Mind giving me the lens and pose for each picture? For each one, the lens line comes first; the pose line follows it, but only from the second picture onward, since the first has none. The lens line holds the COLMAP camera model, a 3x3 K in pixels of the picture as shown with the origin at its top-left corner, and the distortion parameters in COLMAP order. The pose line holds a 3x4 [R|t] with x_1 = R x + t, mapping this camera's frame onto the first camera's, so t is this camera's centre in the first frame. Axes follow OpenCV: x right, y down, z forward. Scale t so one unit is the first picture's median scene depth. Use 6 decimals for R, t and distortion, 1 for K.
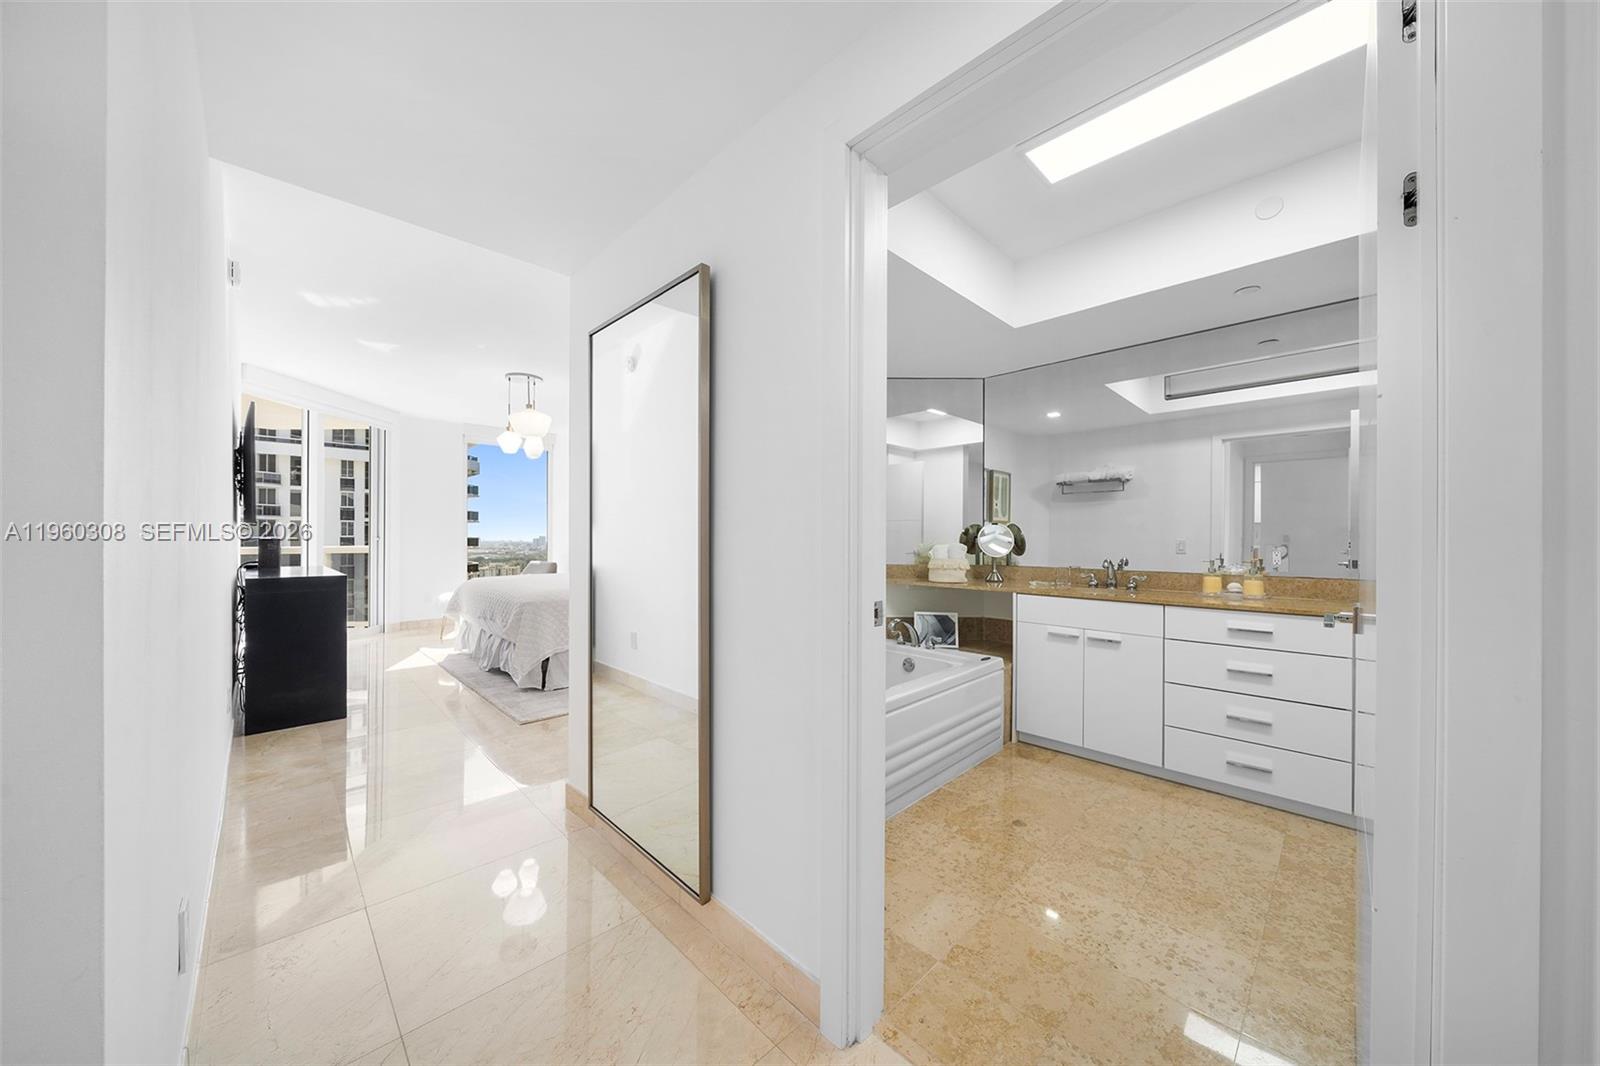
lens RADIAL K [[534.6, 0, 800.0], [0, 534.6, 534.0], [0, 0, 1]] dist [-0.000954, -0.000075]
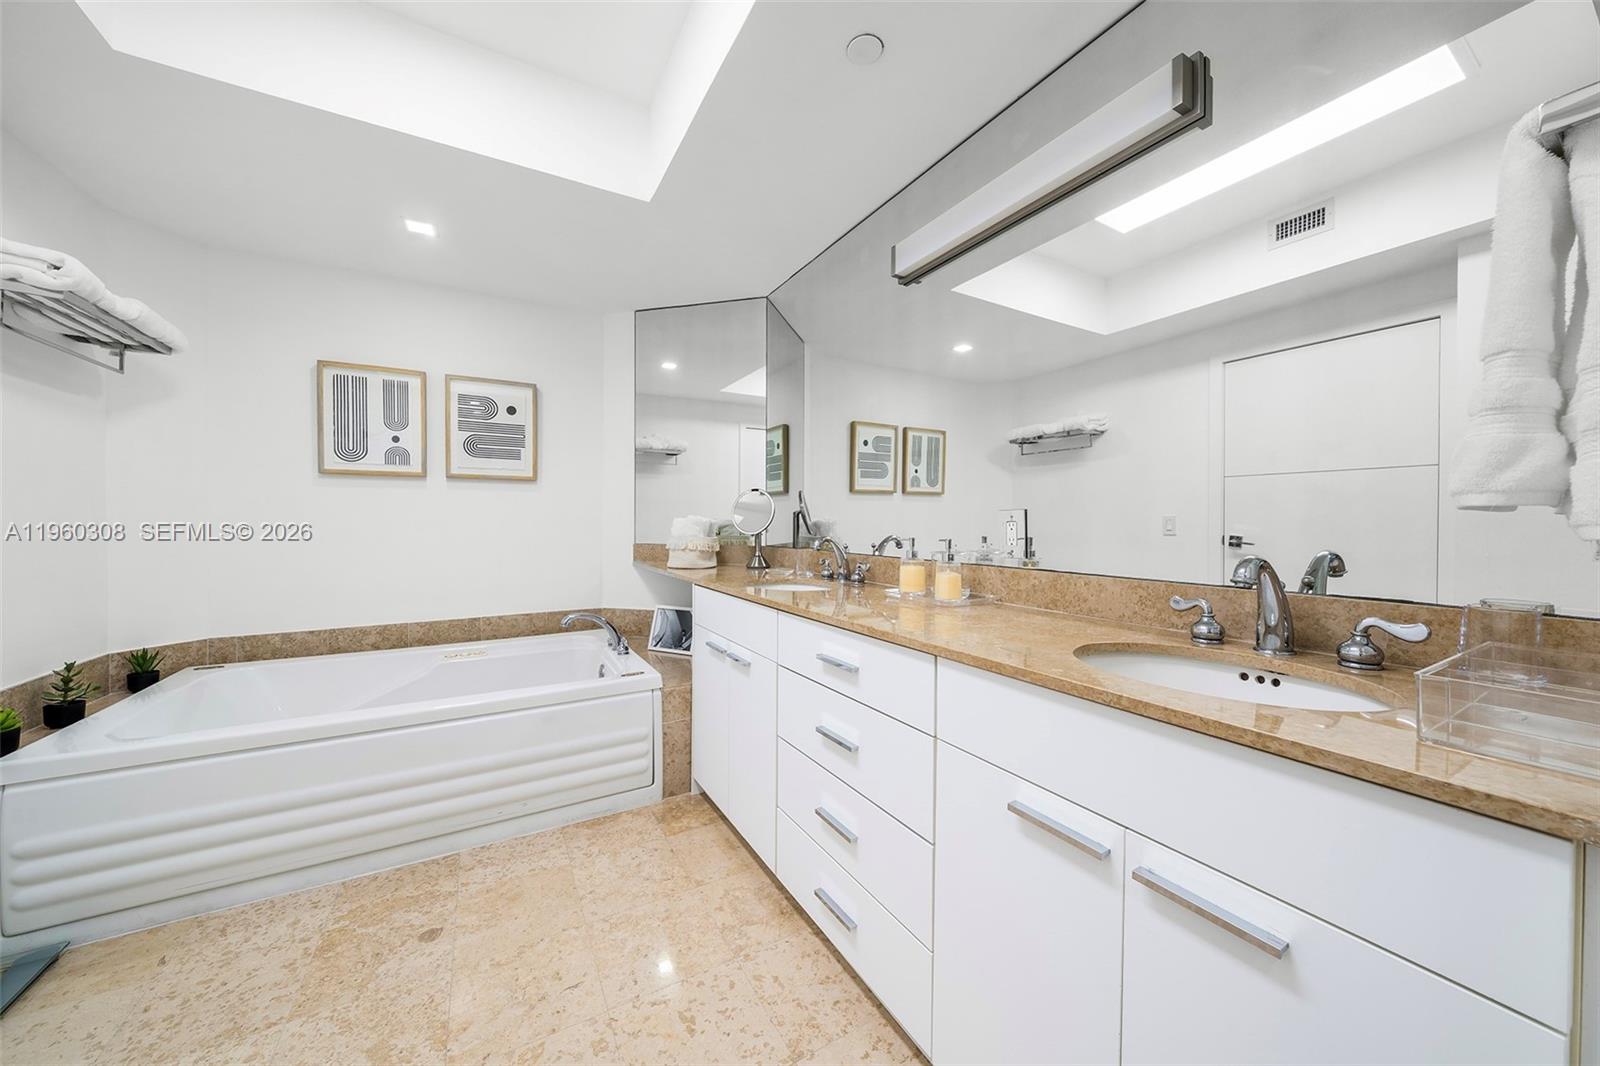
lens RADIAL K [[537.8, 0, 804.0], [0, 537.8, 526.7], [0, 0, 1]] dist [-0.007881, -0.000103]
pose [[0.967510, 0.002044, -0.252823, 0.602503], [0.001547, 0.999901, 0.014003, 0.021312], [0.252827, -0.013939, 0.967411, 0.294032]]
